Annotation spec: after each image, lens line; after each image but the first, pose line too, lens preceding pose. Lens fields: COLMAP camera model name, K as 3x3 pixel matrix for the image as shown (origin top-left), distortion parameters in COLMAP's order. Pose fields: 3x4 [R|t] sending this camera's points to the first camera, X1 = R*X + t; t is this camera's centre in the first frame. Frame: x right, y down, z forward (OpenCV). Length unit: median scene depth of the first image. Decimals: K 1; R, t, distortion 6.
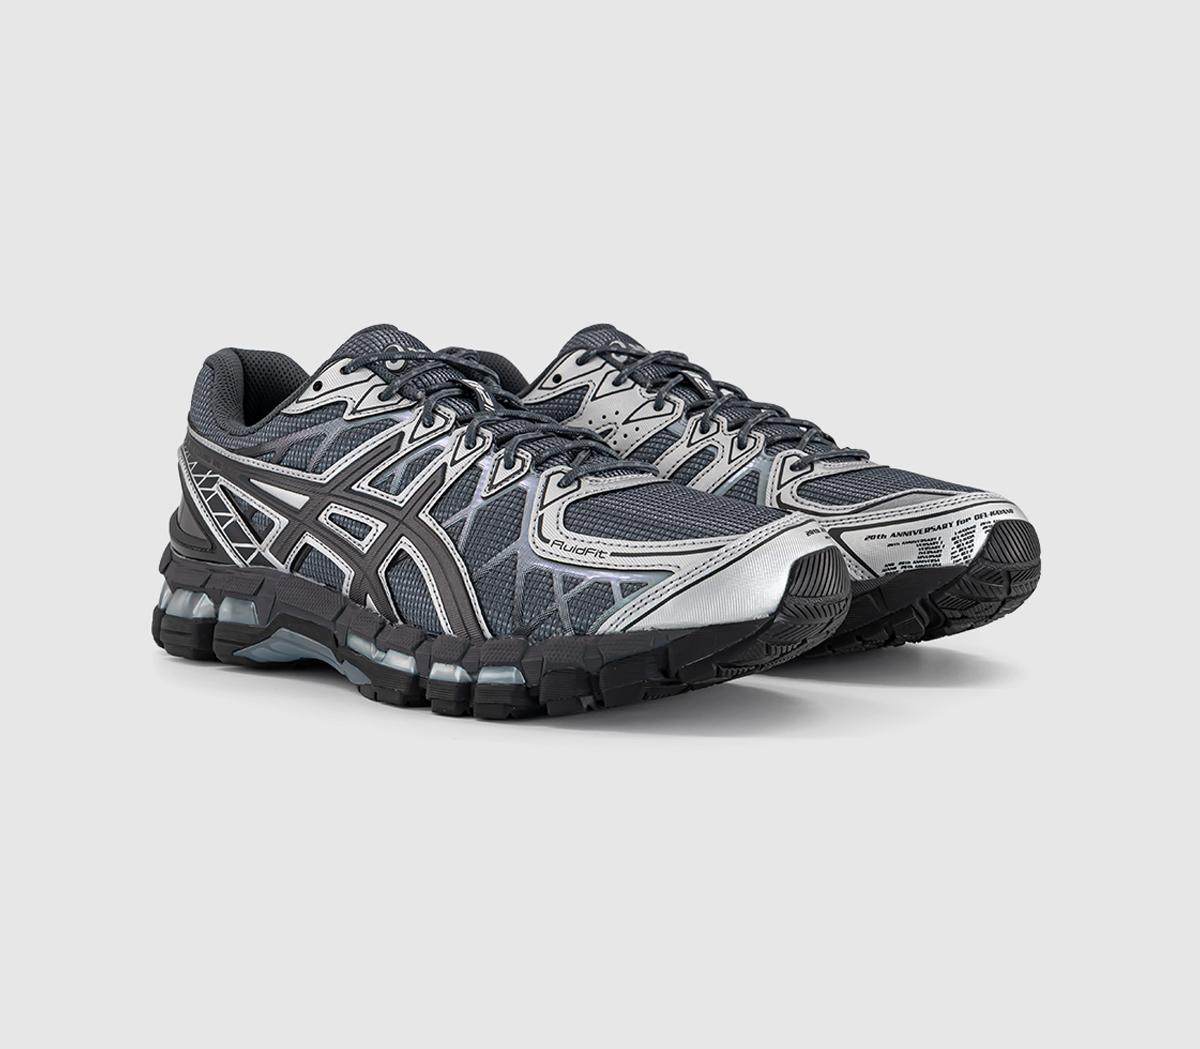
lens RADIAL K [[1787.5, 0, 600.0], [0, 1787.5, 524.5], [0, 0, 1]] dist [0.015612, 0.024473]
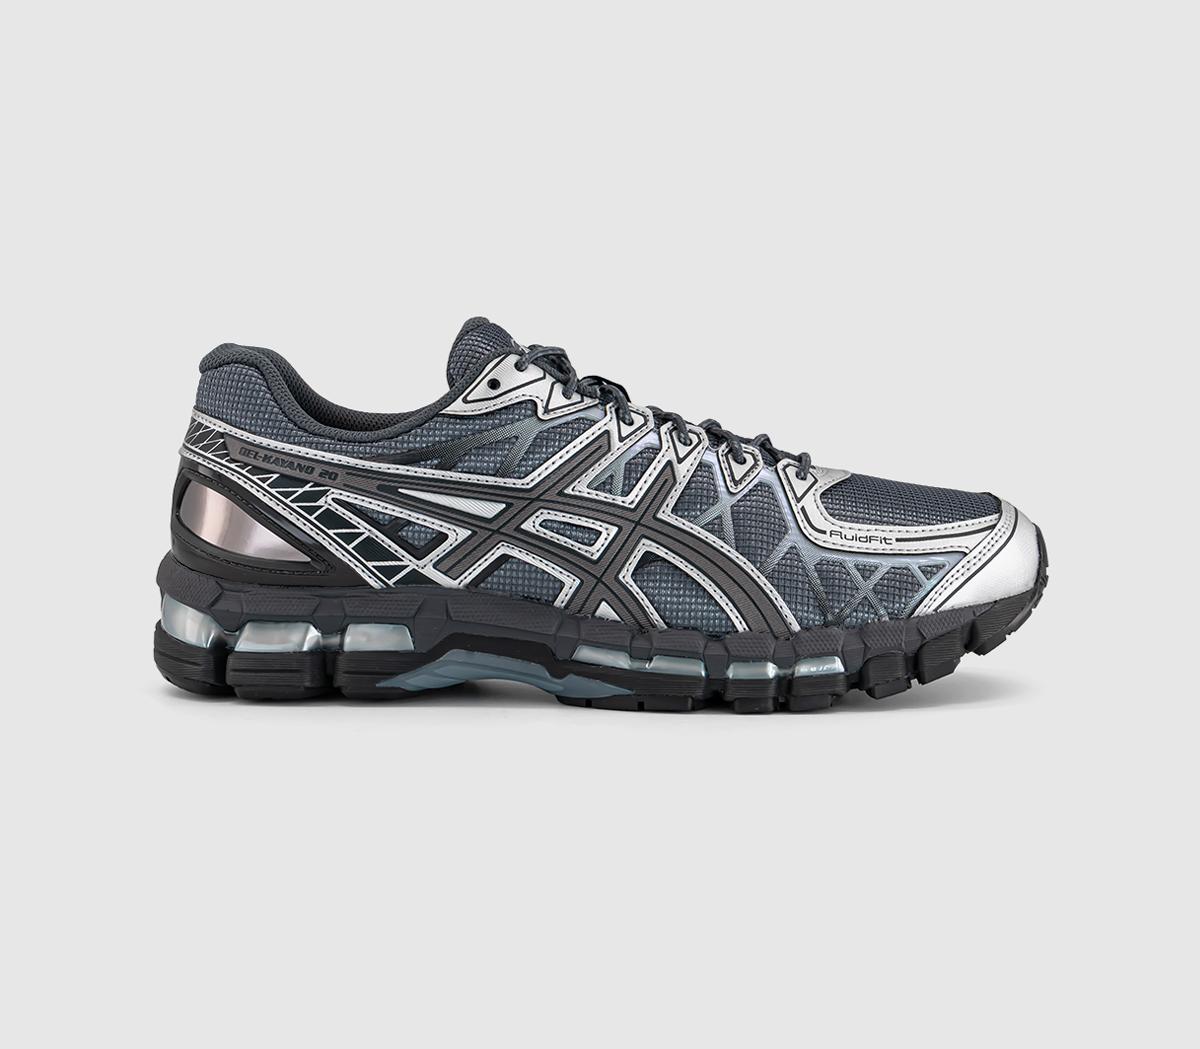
lens RADIAL K [[1787.5, 0, 600.0], [0, 1787.5, 524.5], [0, 0, 1]] dist [0.015612, 0.024473]
pose [[0.829140, -0.055394, 0.556289, -0.649998], [0.056825, 0.998276, 0.014711, -0.015997], [-0.556145, 0.019414, 0.830859, 0.208432]]
